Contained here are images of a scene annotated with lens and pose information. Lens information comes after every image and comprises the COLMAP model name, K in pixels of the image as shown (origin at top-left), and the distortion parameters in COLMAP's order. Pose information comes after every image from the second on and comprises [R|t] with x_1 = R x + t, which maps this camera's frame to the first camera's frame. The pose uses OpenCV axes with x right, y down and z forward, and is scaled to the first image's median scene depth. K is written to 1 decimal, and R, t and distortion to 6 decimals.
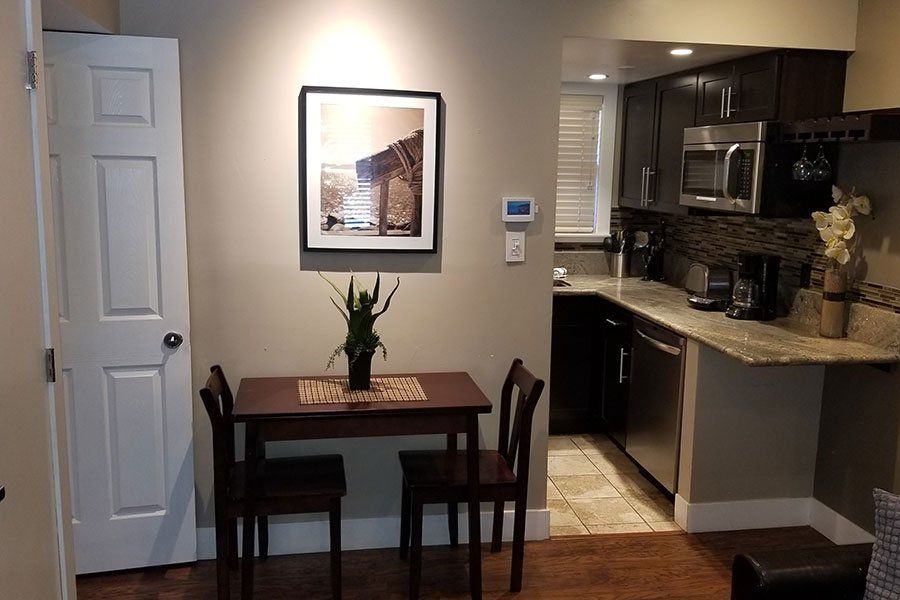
lens RADIAL K [[833.3, 0, 450.6], [0, 833.3, 302.6], [0, 0, 1]] dist [0.061263, 0.000000]
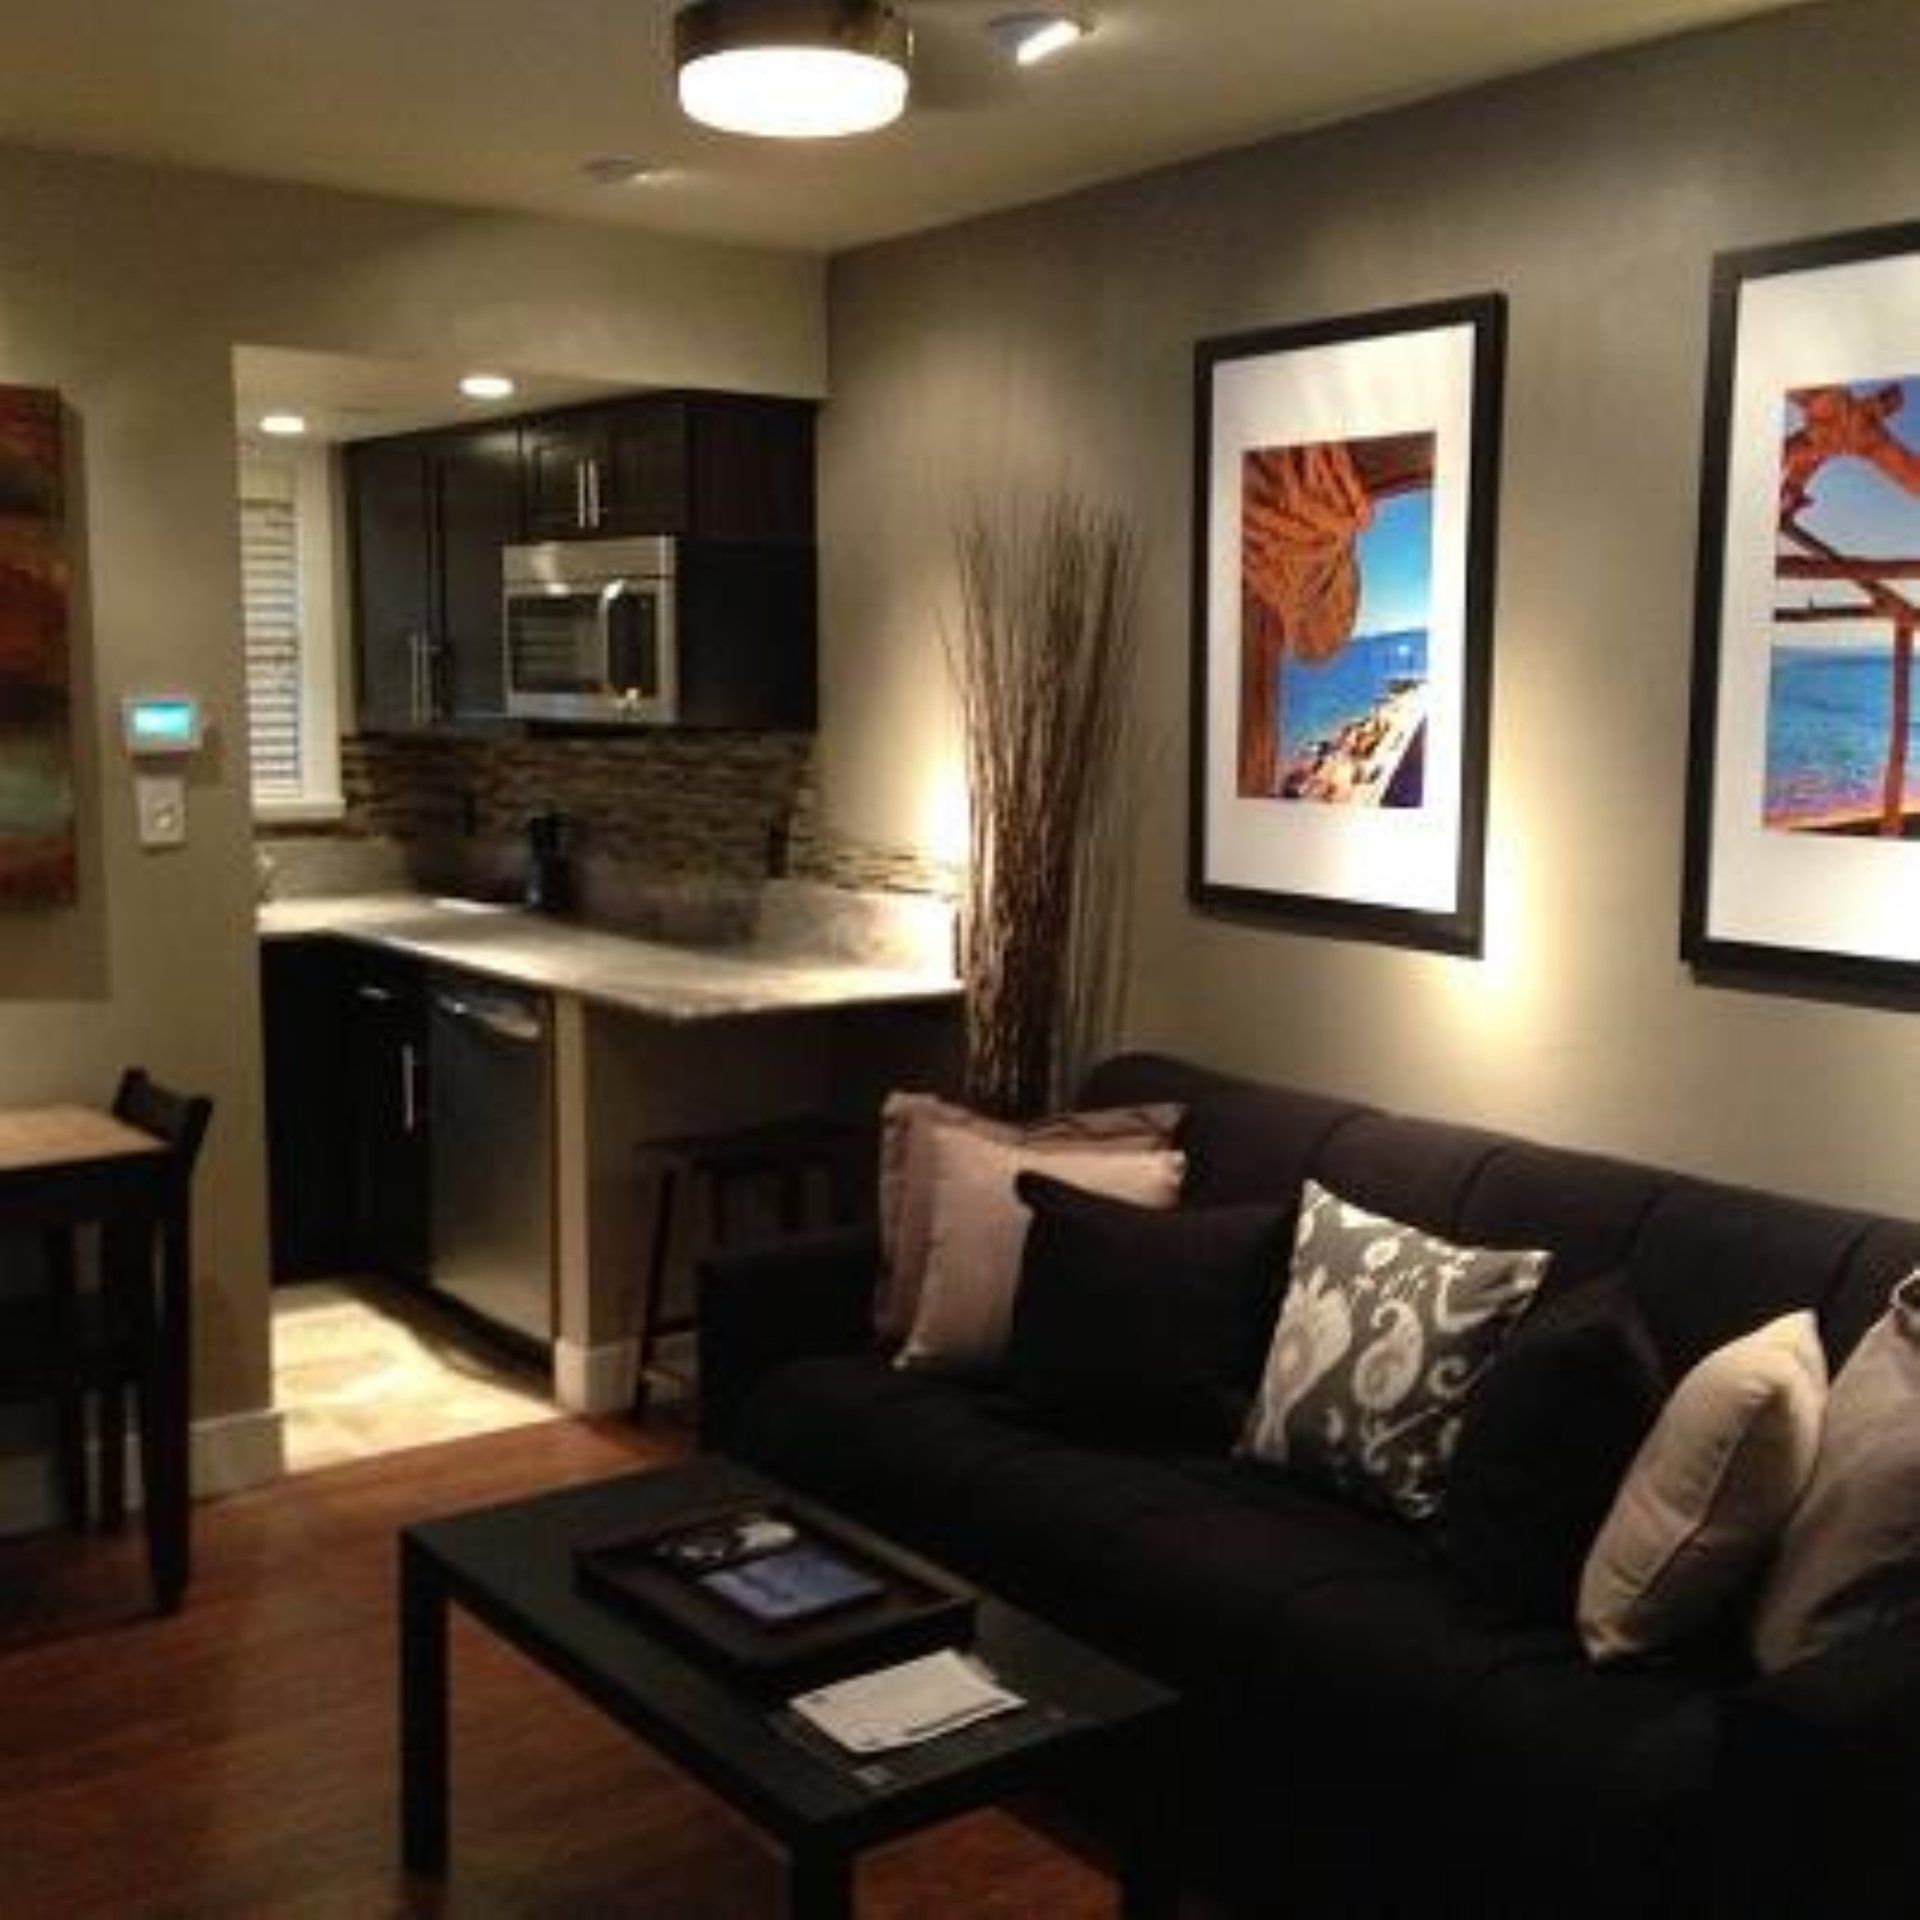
lens RADIAL K [[2355.8, 0, 962.1], [0, 2355.8, 959.0], [0, 0, 1]] dist [-0.015883, 0.000000]
pose [[0.886815, -0.068380, 0.457037, -0.099106], [0.083828, 0.996388, -0.013580, 0.052061], [-0.454457, 0.050356, 0.889344, -0.231401]]
